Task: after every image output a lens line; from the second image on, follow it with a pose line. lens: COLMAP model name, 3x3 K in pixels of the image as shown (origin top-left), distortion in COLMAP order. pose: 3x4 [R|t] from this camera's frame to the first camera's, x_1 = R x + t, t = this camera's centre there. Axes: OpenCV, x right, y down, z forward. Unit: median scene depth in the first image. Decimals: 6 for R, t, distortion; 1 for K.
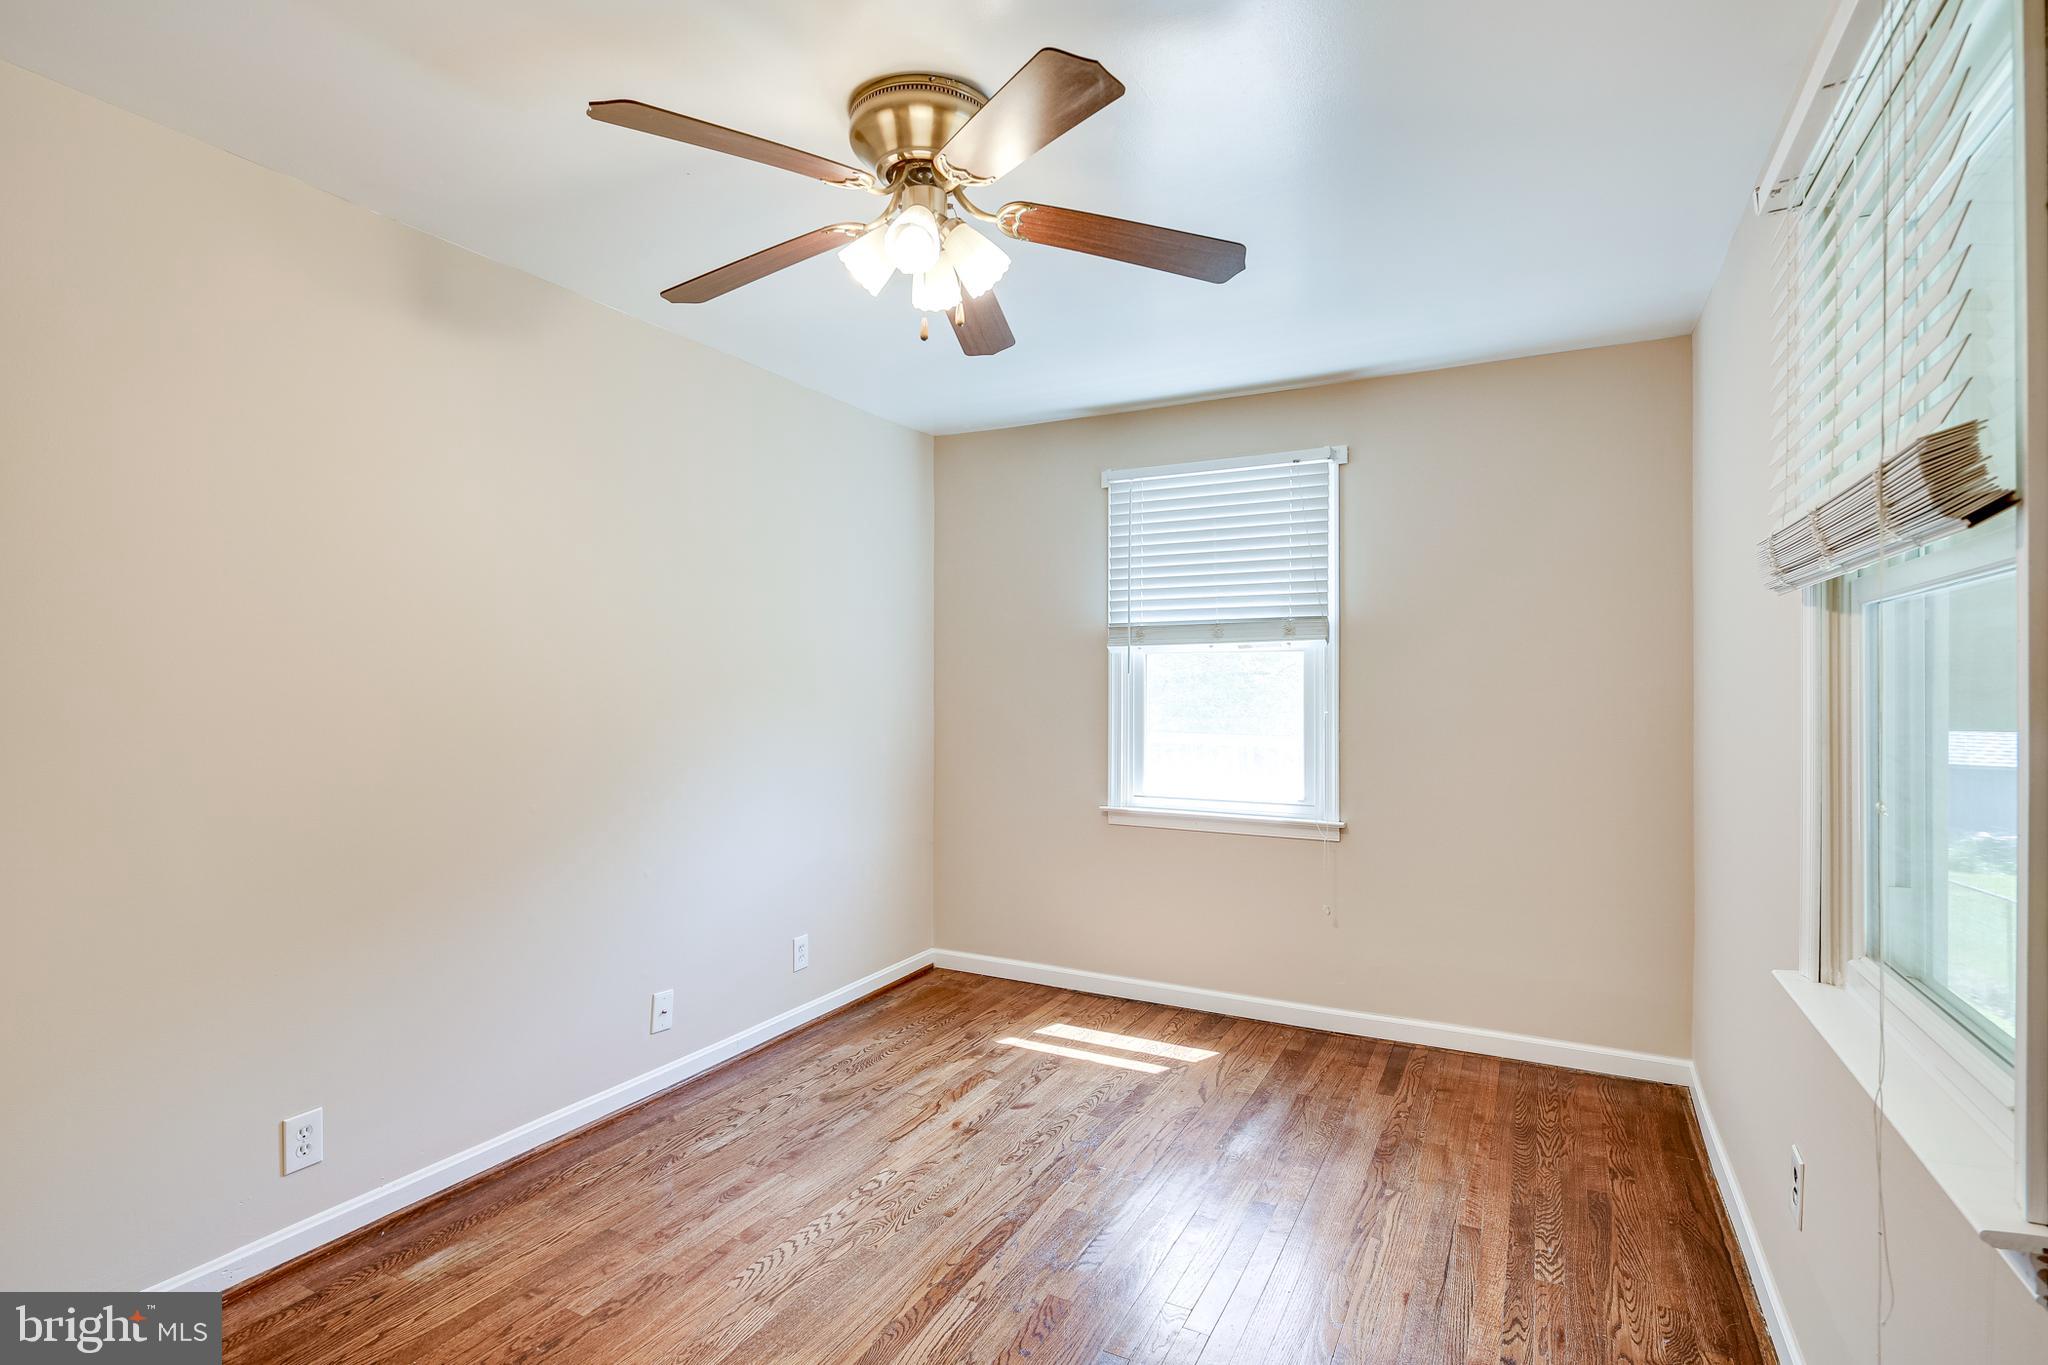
lens RADIAL K [[990.8, 0, 1027.5], [0, 990.8, 688.7], [0, 0, 1]] dist [-0.000400, -0.000512]
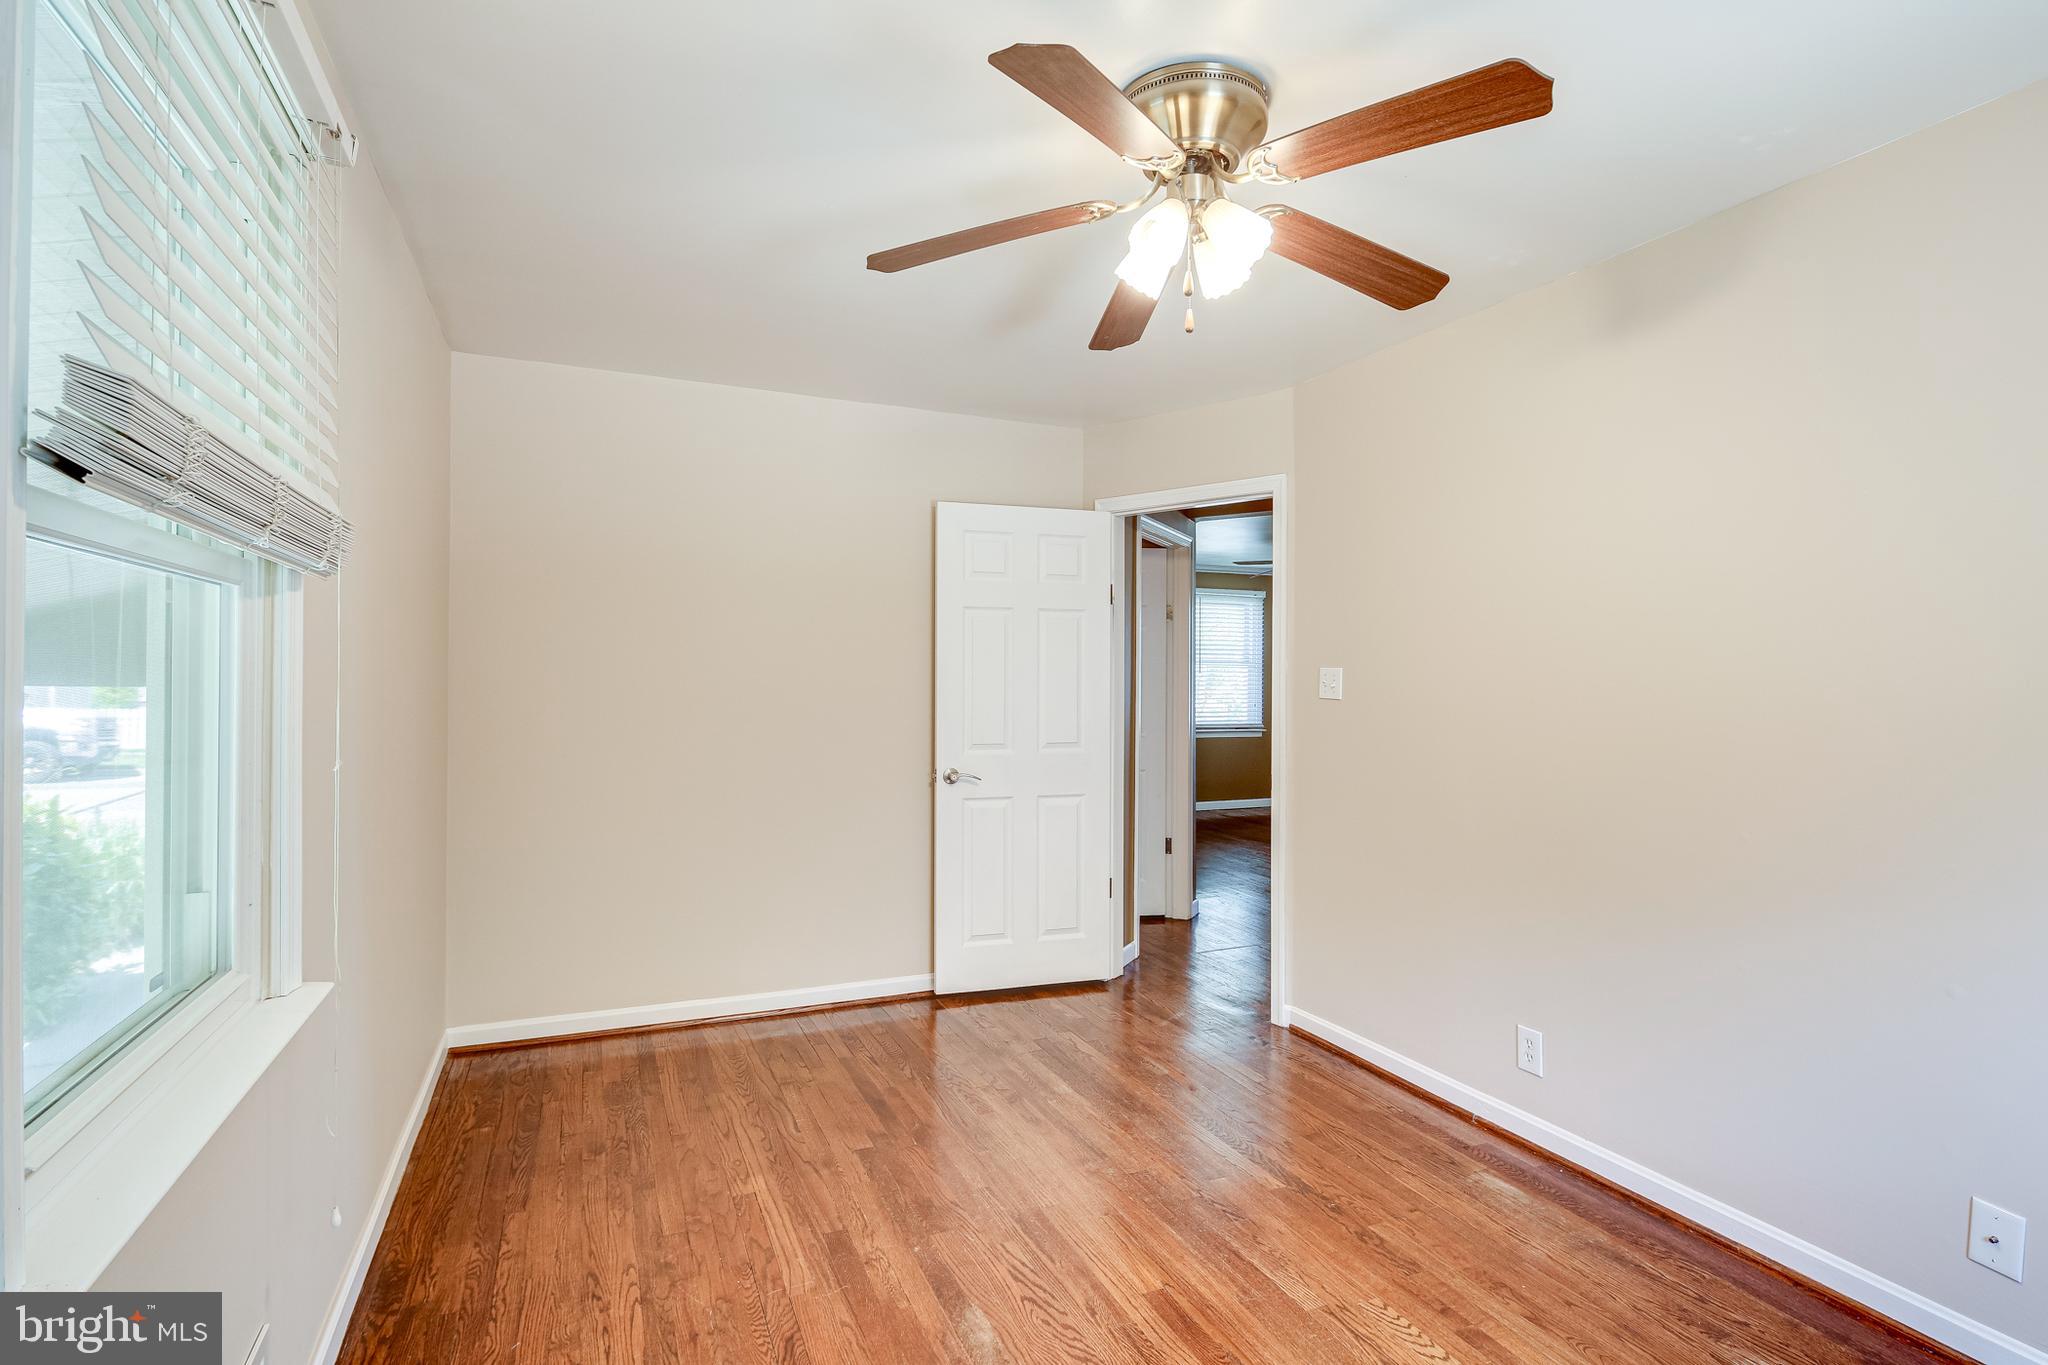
lens RADIAL K [[1004.4, 0, 1014.8], [0, 1004.4, 667.9], [0, 0, 1]] dist [0.001521, -0.000552]
pose [[-0.622422, -0.011841, -0.782592, 0.423303], [-0.014110, 0.999893, -0.003907, -0.007893], [0.782555, 0.008610, -0.622522, 0.800557]]
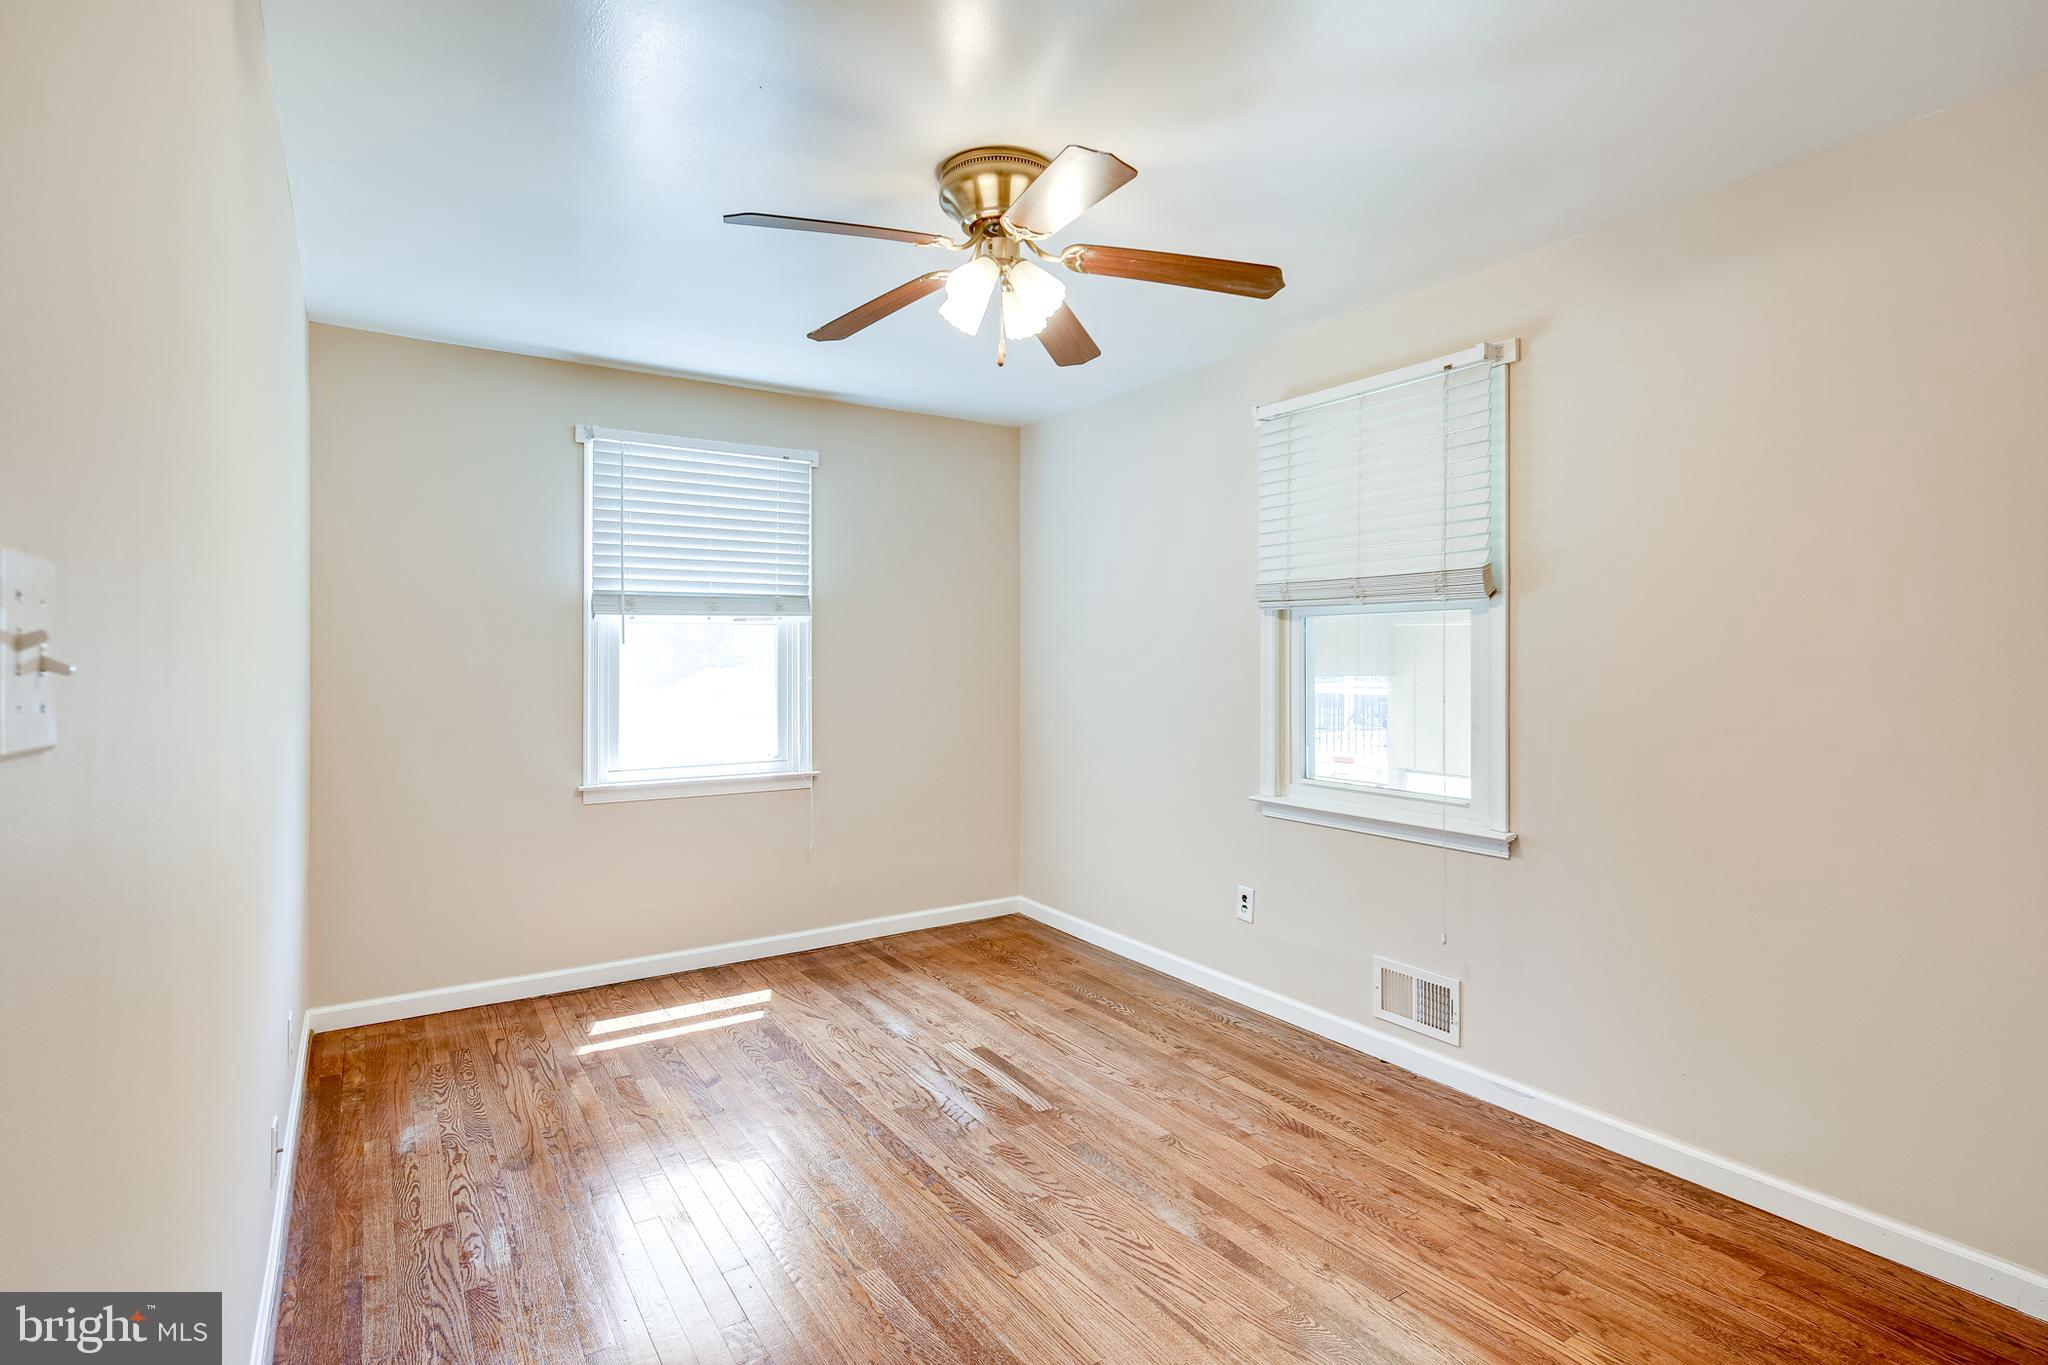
lens RADIAL K [[1004.4, 0, 1014.8], [0, 1004.4, 667.9], [0, 0, 1]] dist [0.001521, -0.000552]
pose [[0.483920, -0.013734, 0.875004, -0.622355], [0.005856, 0.999905, 0.012456, -0.001704], [-0.875093, -0.000904, 0.483955, 0.214062]]
